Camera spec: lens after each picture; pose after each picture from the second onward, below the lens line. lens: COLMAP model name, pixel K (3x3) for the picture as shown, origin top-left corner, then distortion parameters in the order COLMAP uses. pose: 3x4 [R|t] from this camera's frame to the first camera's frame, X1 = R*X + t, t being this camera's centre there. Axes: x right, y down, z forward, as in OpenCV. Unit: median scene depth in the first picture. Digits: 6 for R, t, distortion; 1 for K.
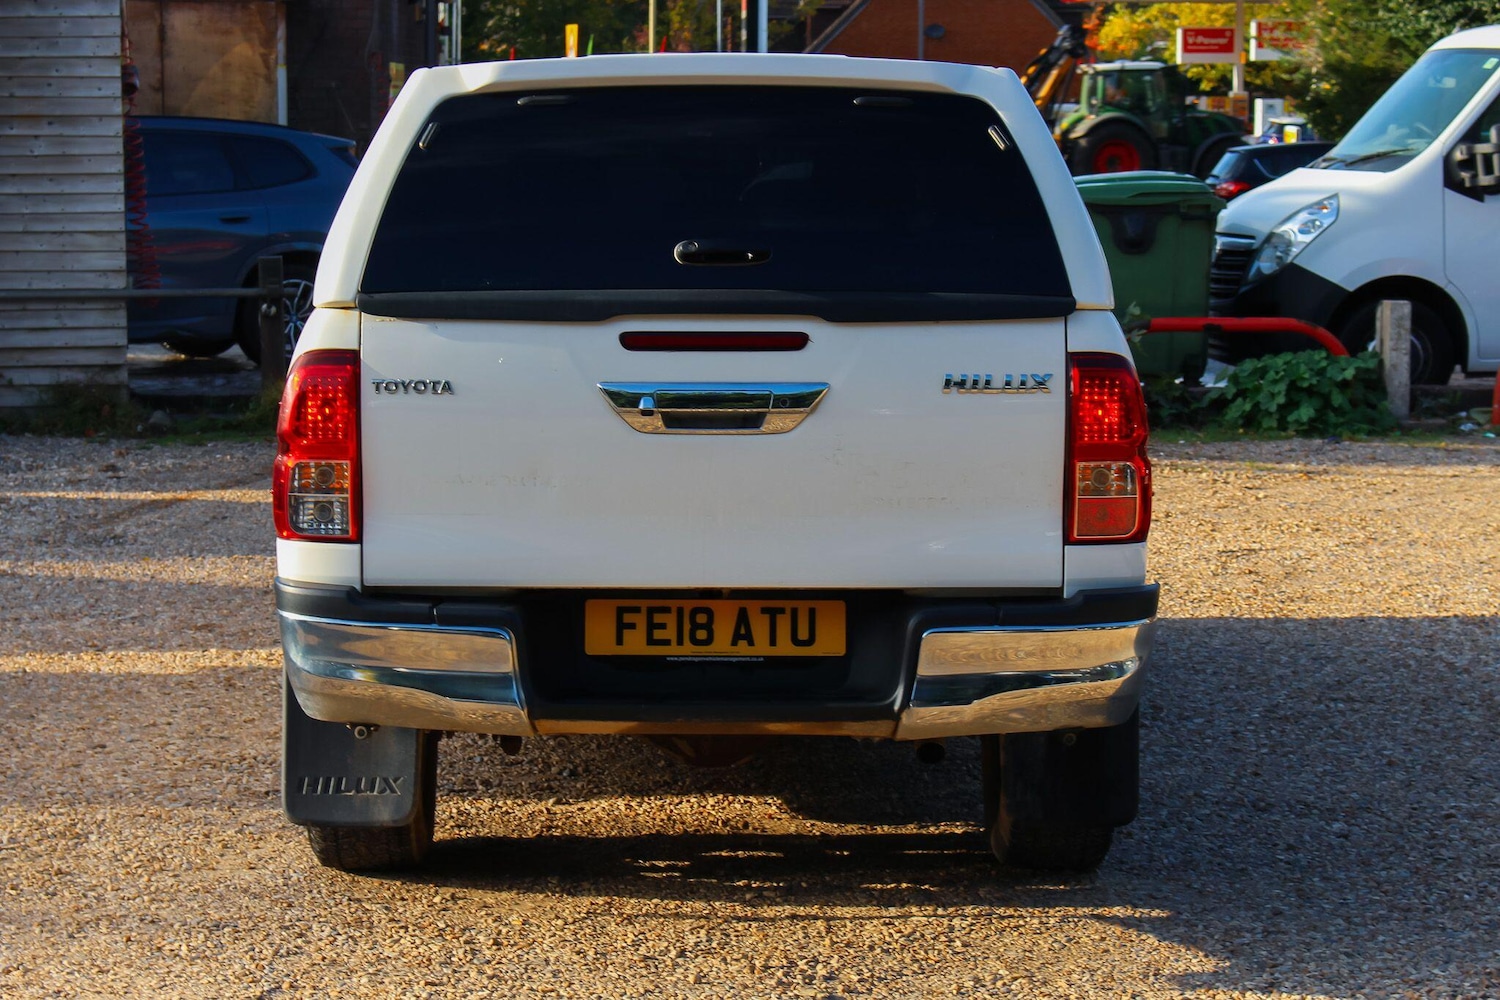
lens RADIAL K [[3567.5, 0, 750.0], [0, 3567.5, 500.0], [0, 0, 1]] dist [0.023641, 0.225146]
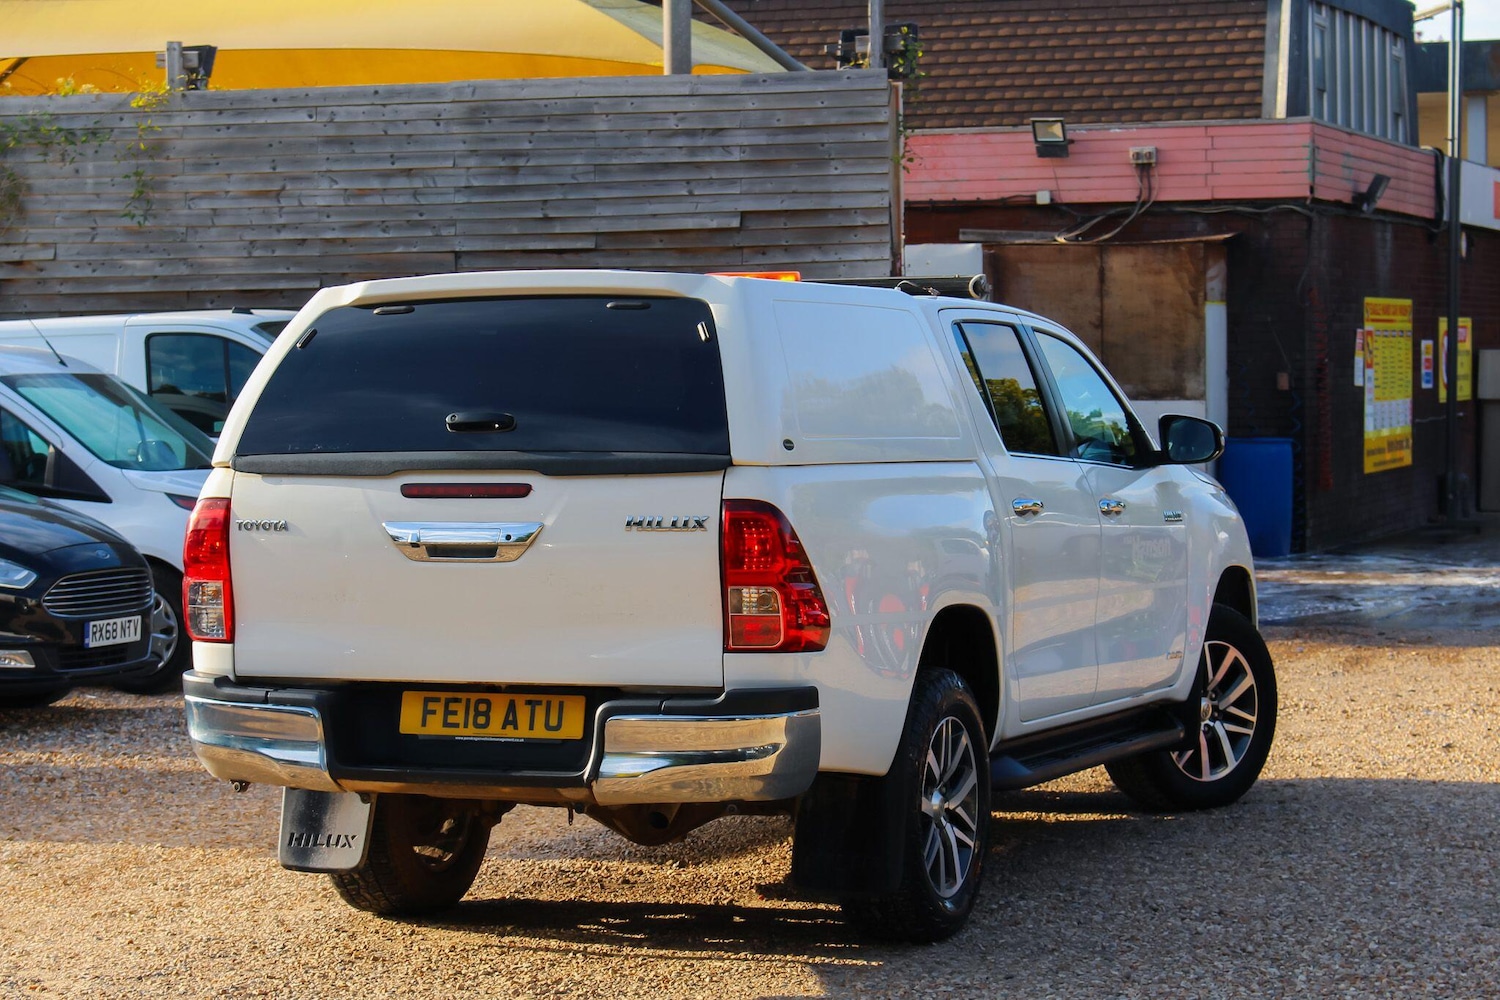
lens RADIAL K [[3621.0, 0, 865.6], [0, 3621.0, 500.6], [0, 0, 1]] dist [-0.067932, -0.157512]
pose [[0.934368, -0.000994, -0.356308, 0.518395], [-0.023669, 0.997614, -0.064850, 0.035769], [0.355522, 0.069027, 0.932115, -0.153903]]
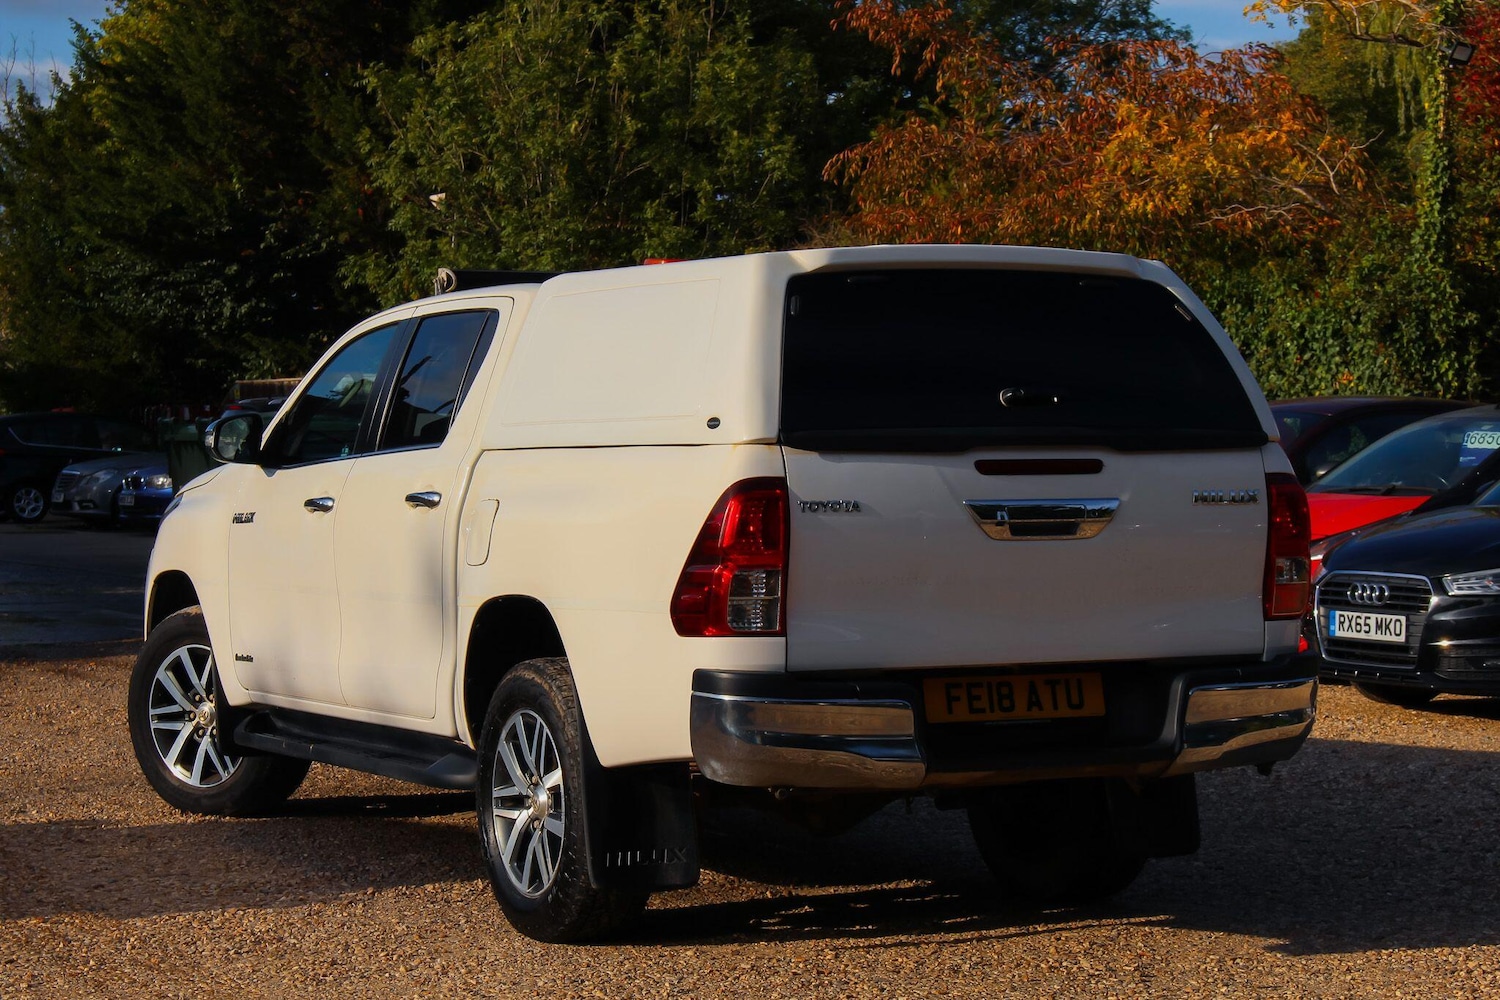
lens RADIAL K [[3277.6, 0, 760.1], [0, 3277.6, 507.0], [0, 0, 1]] dist [-0.003822, 0.033954]
pose [[0.899768, -0.014796, 0.436118, -0.528807], [0.047932, 0.996728, -0.065076, 0.035503], [-0.433728, 0.079458, 0.897534, -0.001441]]
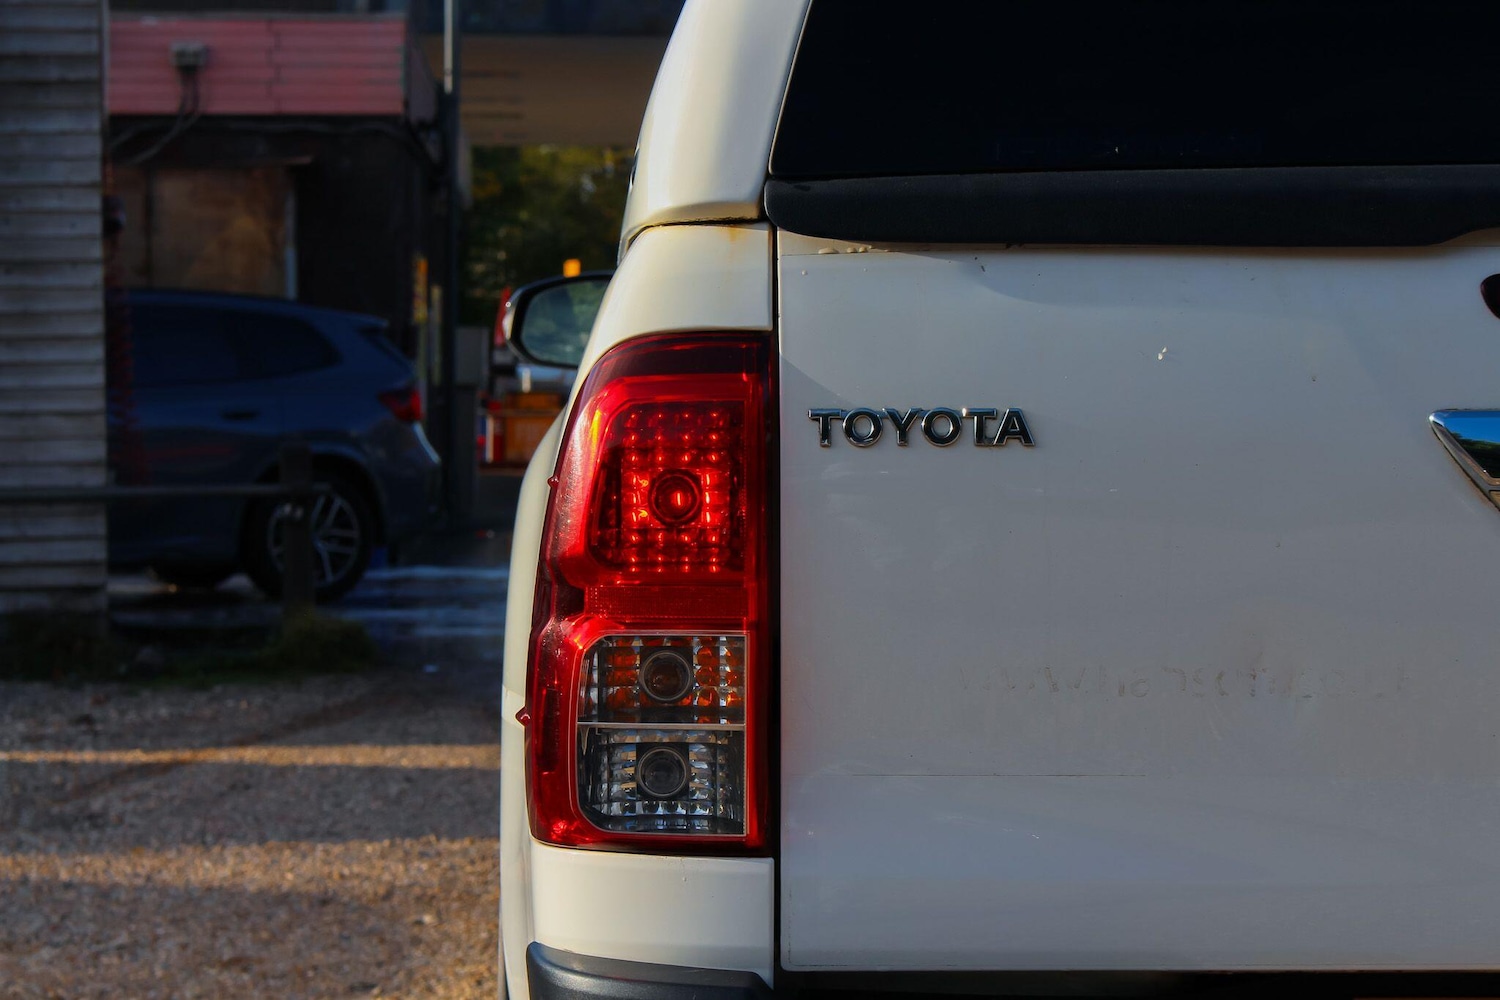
lens RADIAL K [[3567.5, 0, 750.0], [0, 3567.5, 500.0], [0, 0, 1]] dist [0.023641, 0.225146]
pose [[0.999944, -0.006996, 0.007978, -0.100193], [0.007565, 0.997253, -0.073689, 0.002310], [-0.007440, 0.073745, 0.997249, 0.552508]]
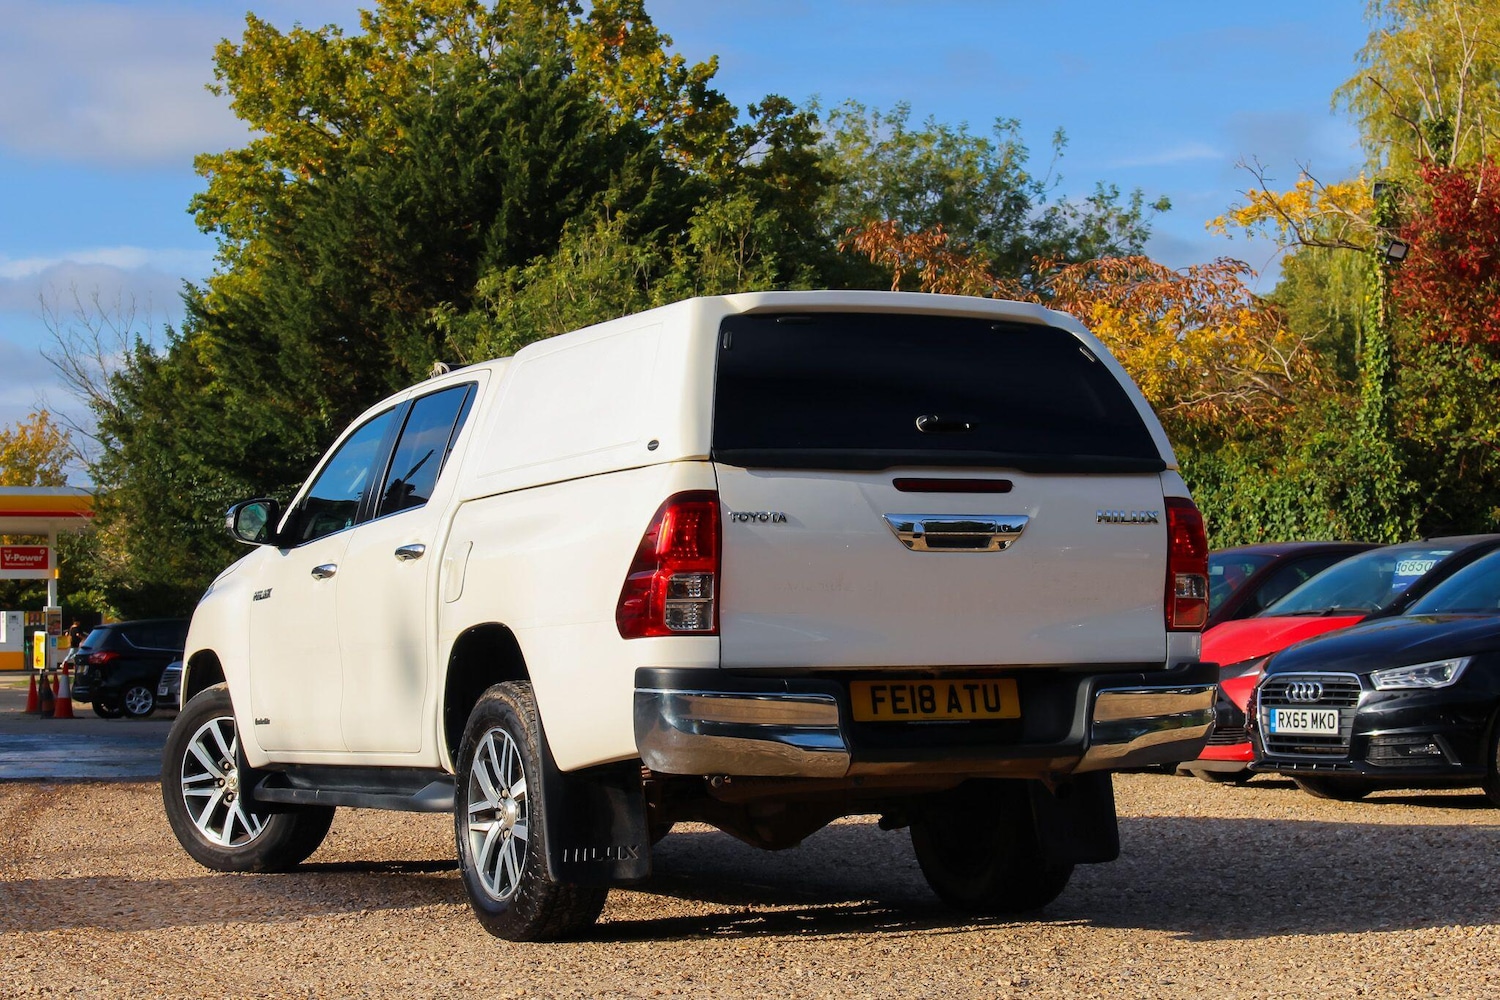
lens RADIAL K [[2925.7, 0, 750.0], [0, 2925.7, 500.0], [0, 0, 1]] dist [-0.032027, 0.127206]
pose [[0.908535, 0.007849, 0.417735, -0.485718], [0.058004, 0.987772, -0.144712, 0.105639], [-0.413763, 0.155706, 0.896970, 0.009430]]
